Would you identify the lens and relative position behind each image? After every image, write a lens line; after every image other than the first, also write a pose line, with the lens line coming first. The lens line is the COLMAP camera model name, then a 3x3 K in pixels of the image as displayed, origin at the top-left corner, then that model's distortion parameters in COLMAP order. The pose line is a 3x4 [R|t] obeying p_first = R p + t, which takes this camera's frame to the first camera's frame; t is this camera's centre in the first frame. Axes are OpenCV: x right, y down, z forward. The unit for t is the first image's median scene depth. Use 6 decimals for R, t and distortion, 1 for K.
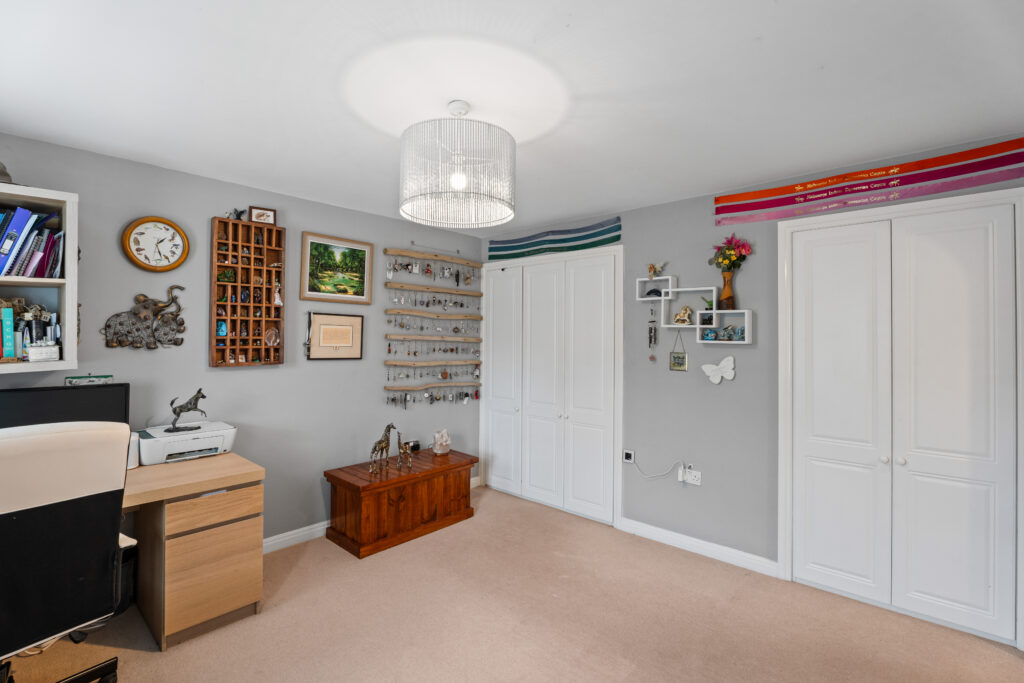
lens RADIAL K [[473.2, 0, 509.3], [0, 473.2, 333.8], [0, 0, 1]] dist [-0.040500, -0.000844]
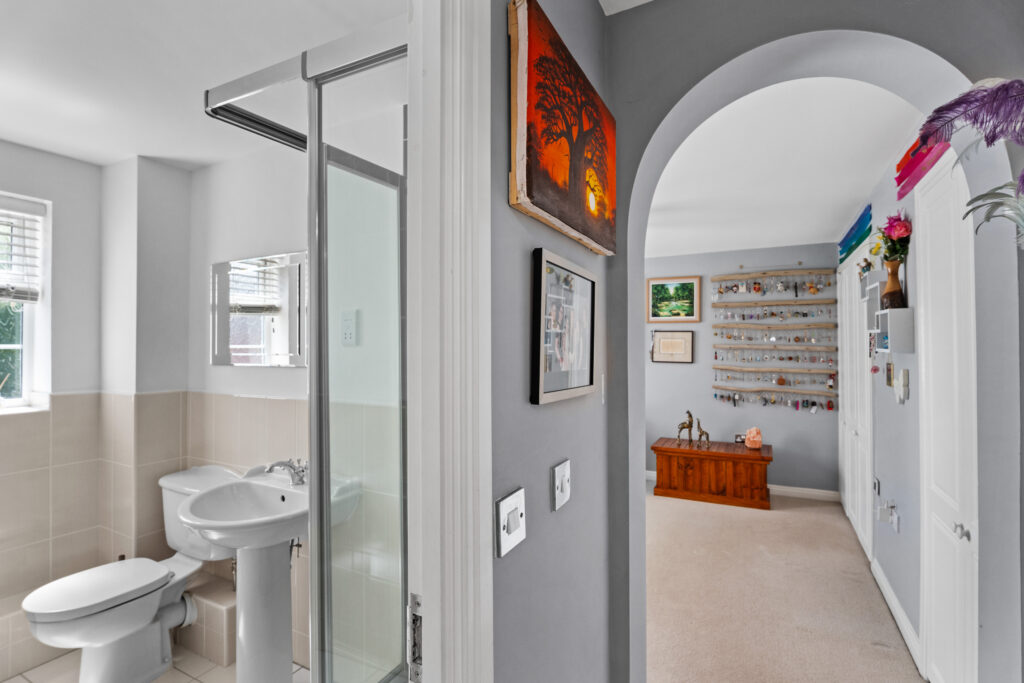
lens RADIAL K [[498.5, 0, 509.8], [0, 498.5, 344.8], [0, 0, 1]] dist [0.000370, 0.000428]
pose [[0.236344, -0.010107, -0.971617, 0.911047], [0.011002, 0.999910, -0.007726, 0.006673], [0.971607, -0.008863, 0.236433, 0.144494]]
